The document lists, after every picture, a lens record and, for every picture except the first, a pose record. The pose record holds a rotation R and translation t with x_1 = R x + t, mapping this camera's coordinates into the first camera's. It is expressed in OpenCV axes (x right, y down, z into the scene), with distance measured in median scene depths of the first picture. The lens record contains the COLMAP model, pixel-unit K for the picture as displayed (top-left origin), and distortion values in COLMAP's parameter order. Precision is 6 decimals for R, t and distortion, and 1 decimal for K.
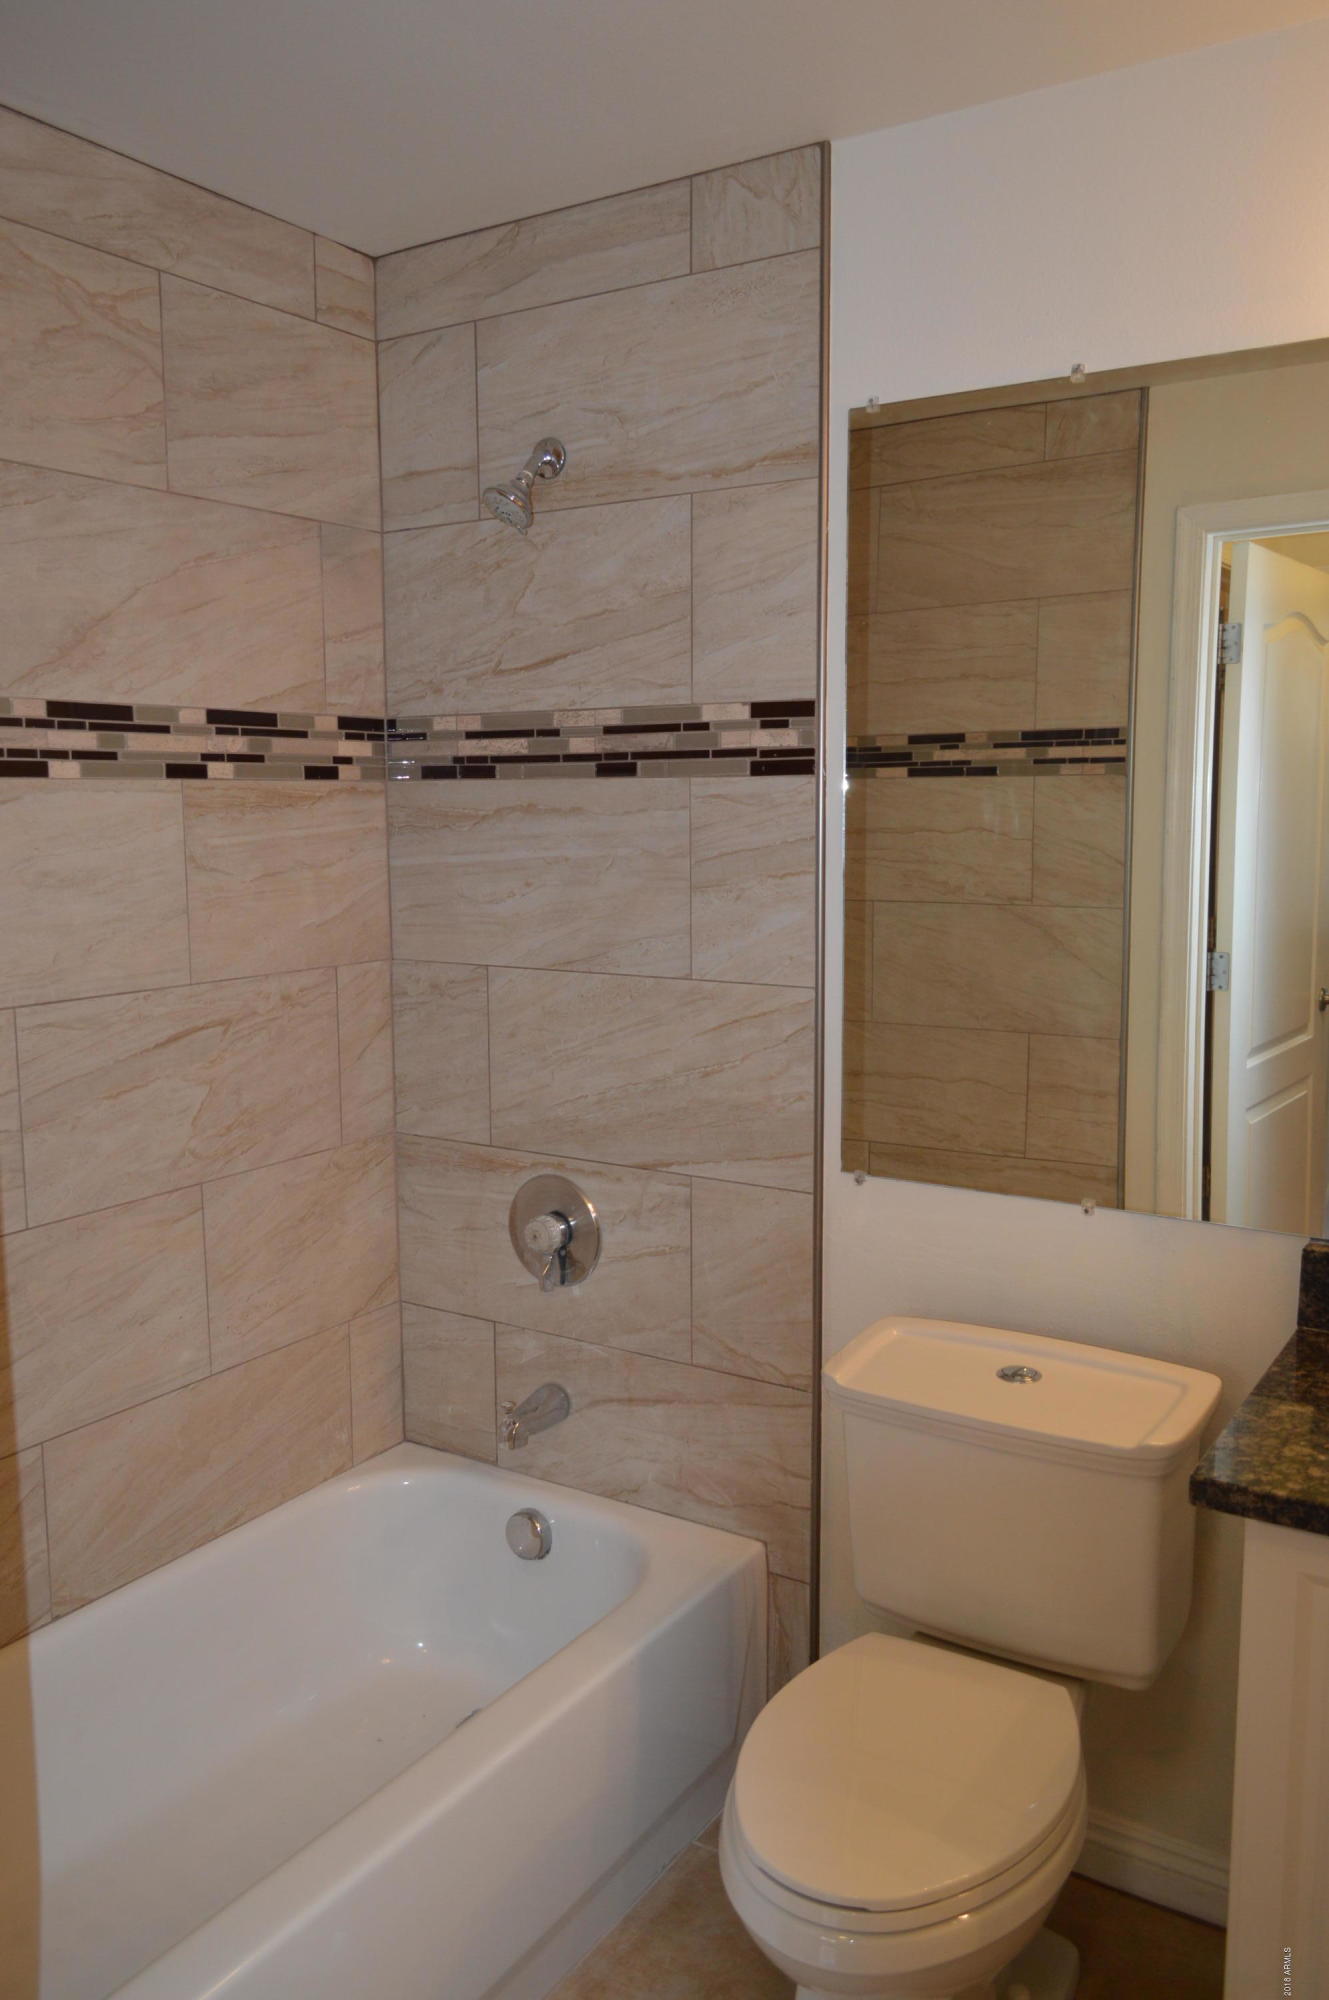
lens RADIAL K [[1579.4, 0, 664.5], [0, 1579.4, 1000.0], [0, 0, 1]] dist [-0.005704, -0.002006]
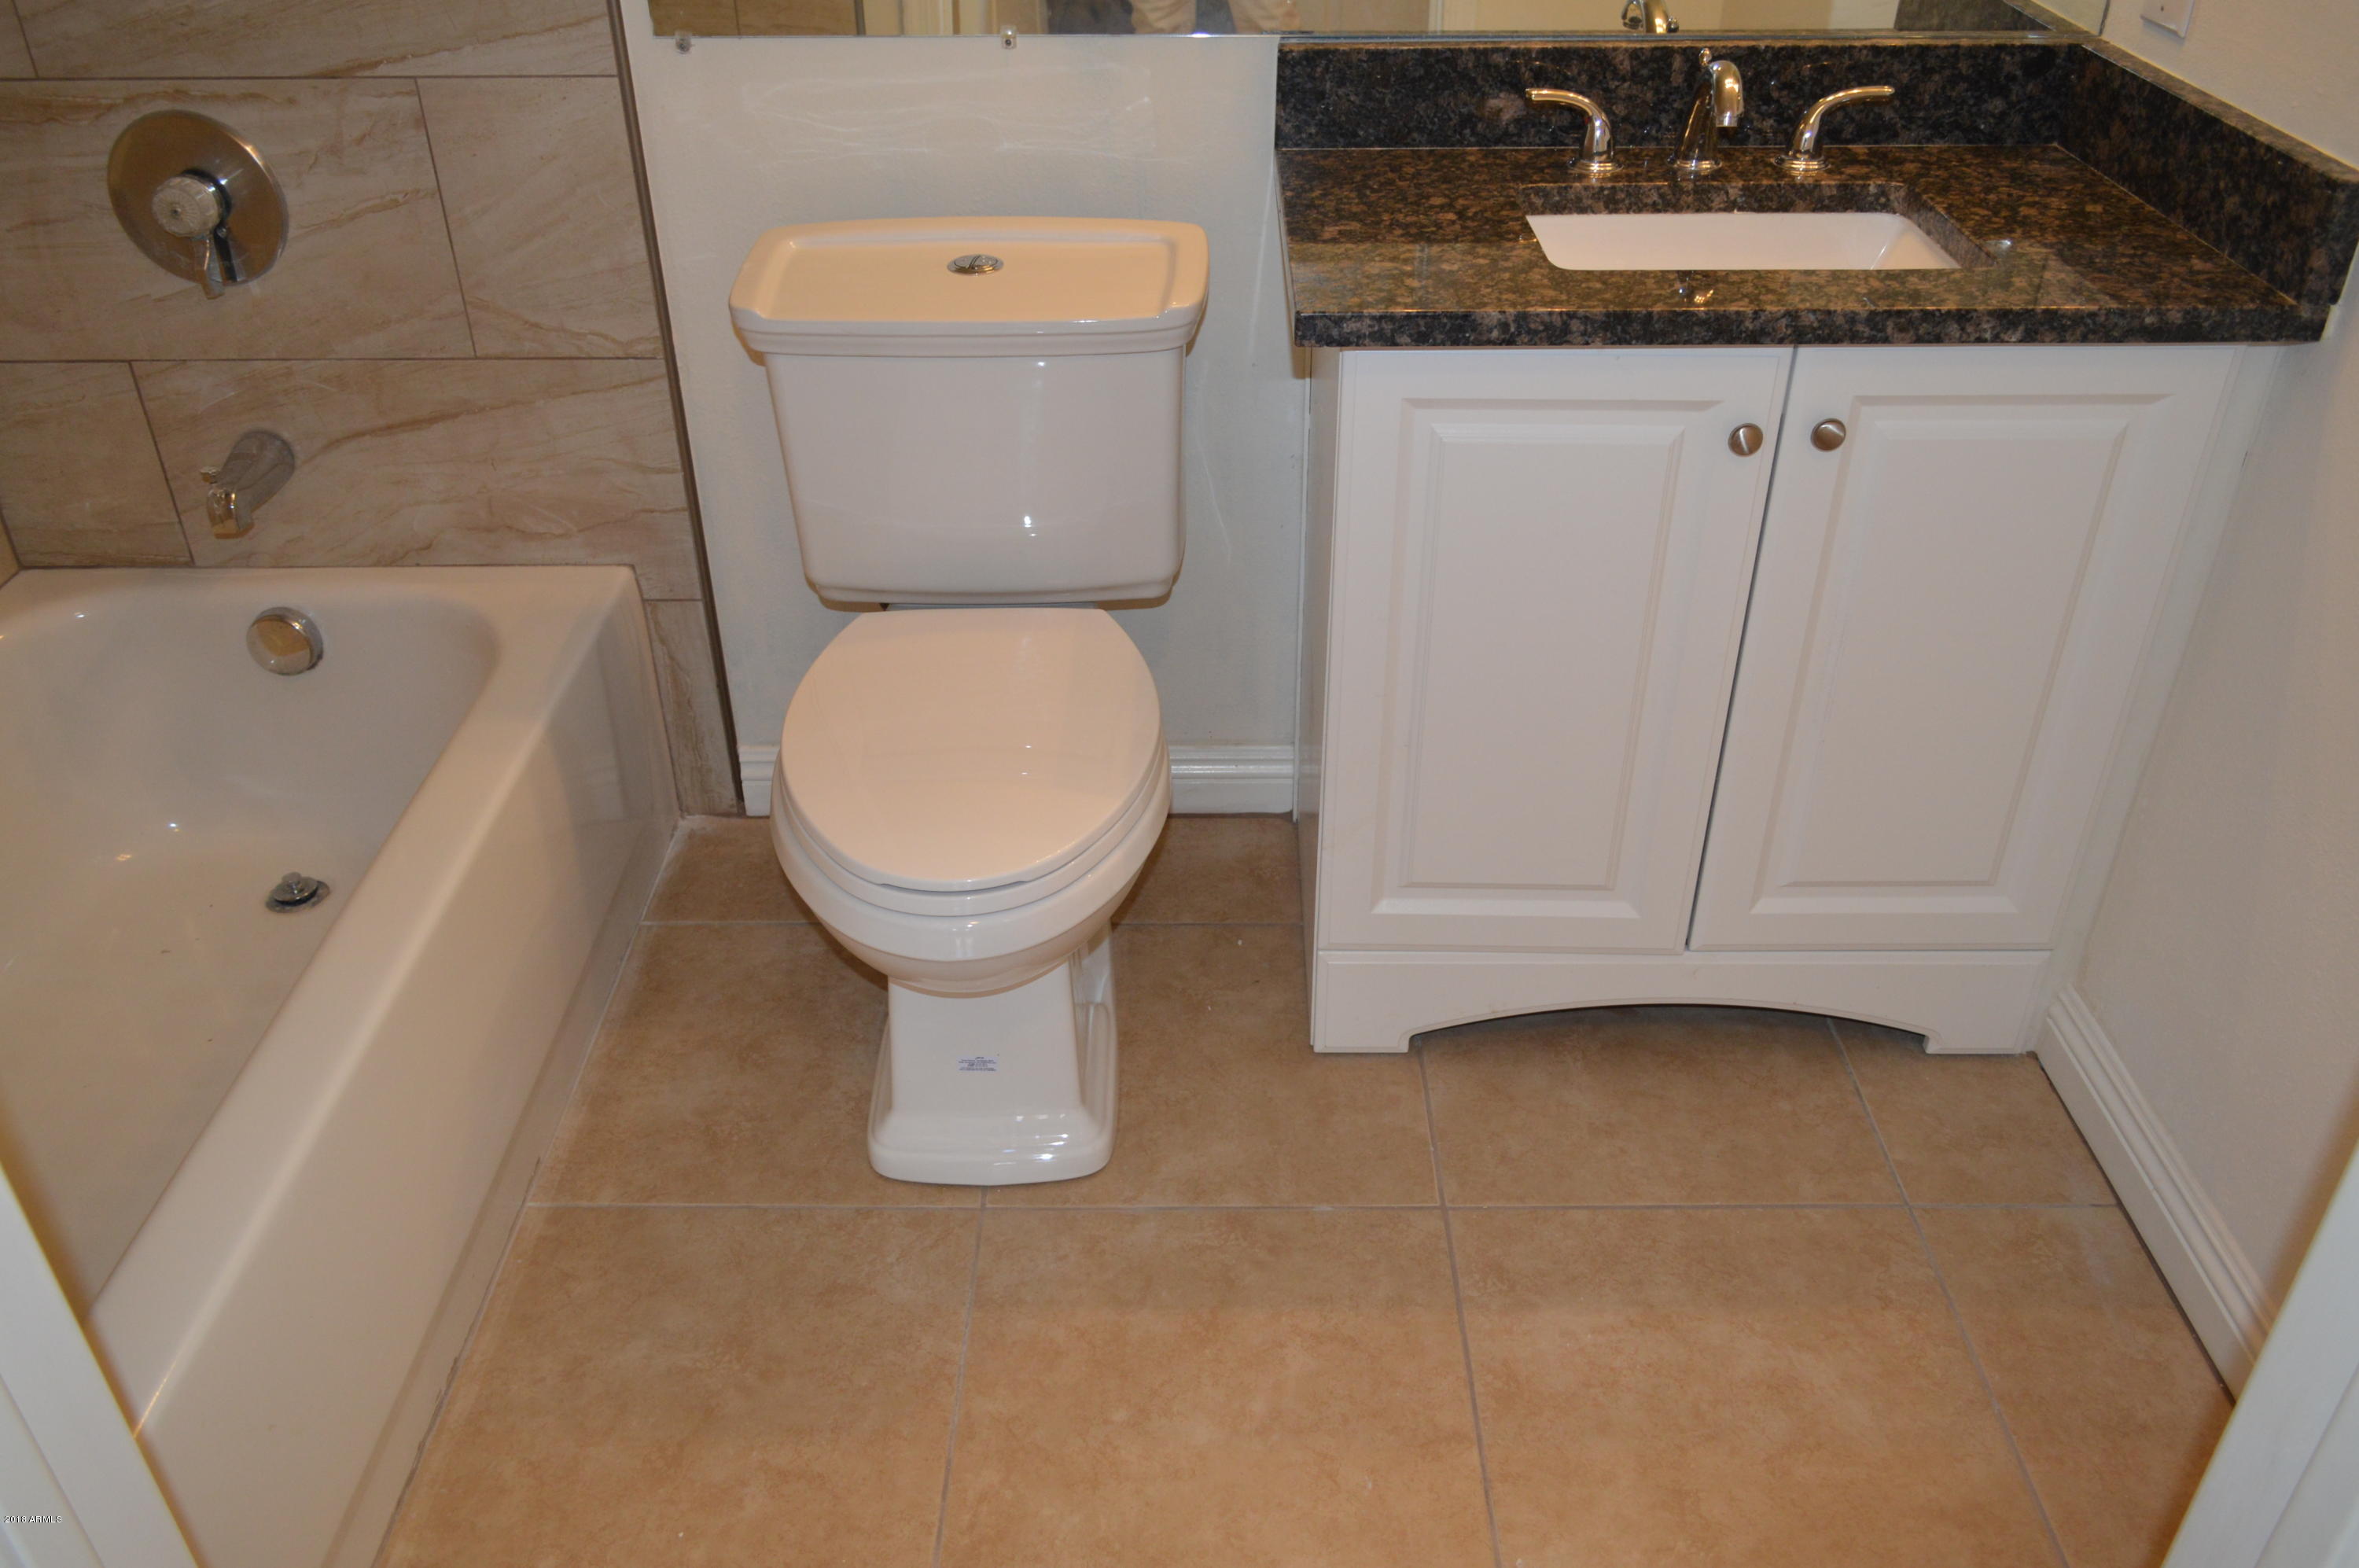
lens RADIAL K [[1862.9, 0, 1178.5], [0, 1862.9, 773.0], [0, 0, 1]] dist [-0.005704, -0.002006]
pose [[0.843316, -0.290922, 0.451865, -0.147995], [0.070571, 0.893474, 0.443535, 0.046494], [-0.532764, -0.342152, 0.774012, 0.110152]]
